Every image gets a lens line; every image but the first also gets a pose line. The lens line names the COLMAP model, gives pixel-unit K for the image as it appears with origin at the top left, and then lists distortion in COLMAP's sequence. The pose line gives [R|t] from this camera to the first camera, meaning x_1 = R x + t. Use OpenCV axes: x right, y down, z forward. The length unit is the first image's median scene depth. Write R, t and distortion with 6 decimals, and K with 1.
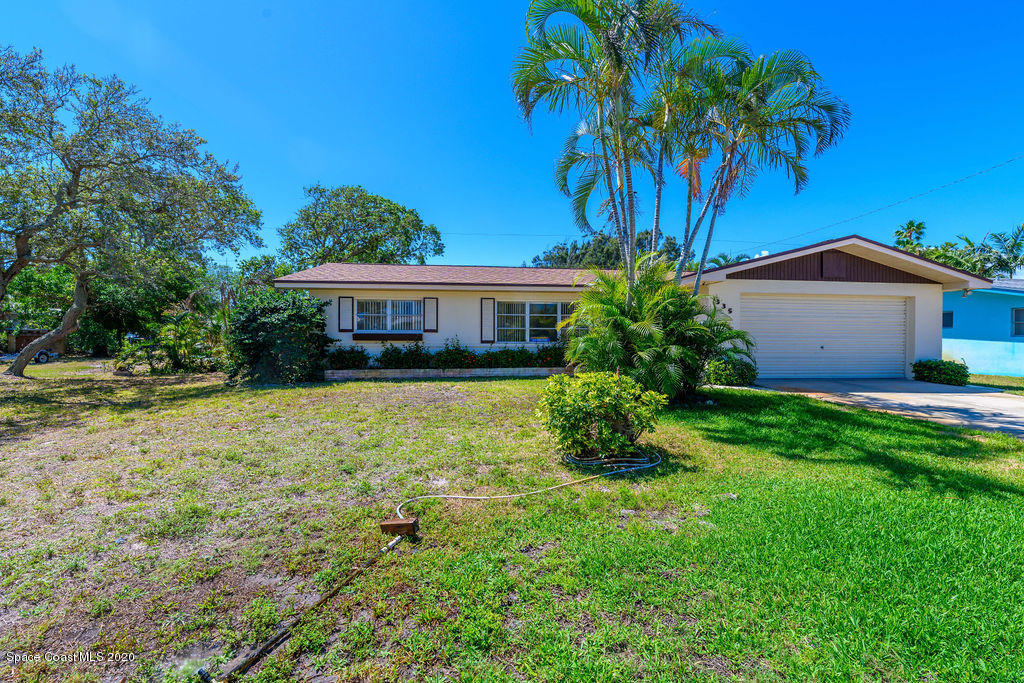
lens RADIAL K [[441.6, 0, 510.4], [0, 441.6, 336.0], [0, 0, 1]] dist [0.001597, -0.000541]
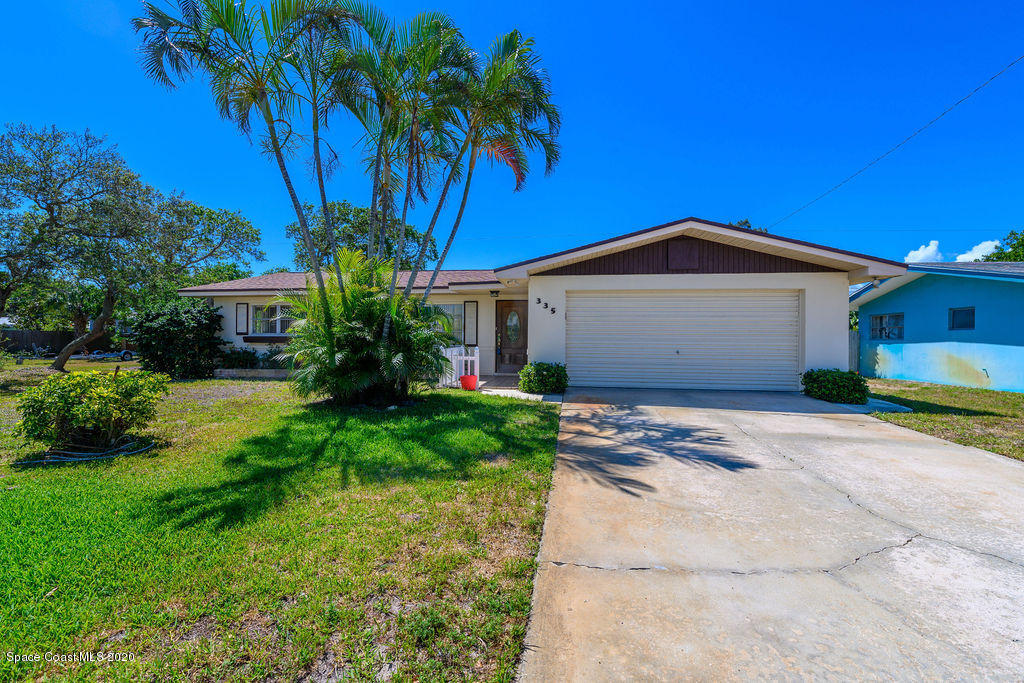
lens RADIAL K [[441.6, 0, 511.3], [0, 441.6, 339.9], [0, 0, 1]] dist [0.001597, -0.000541]
pose [[0.968417, 0.001020, -0.249333, 0.576106], [-0.000860, 0.999999, 0.000750, 0.002006], [0.249334, -0.000512, 0.968417, 0.095689]]
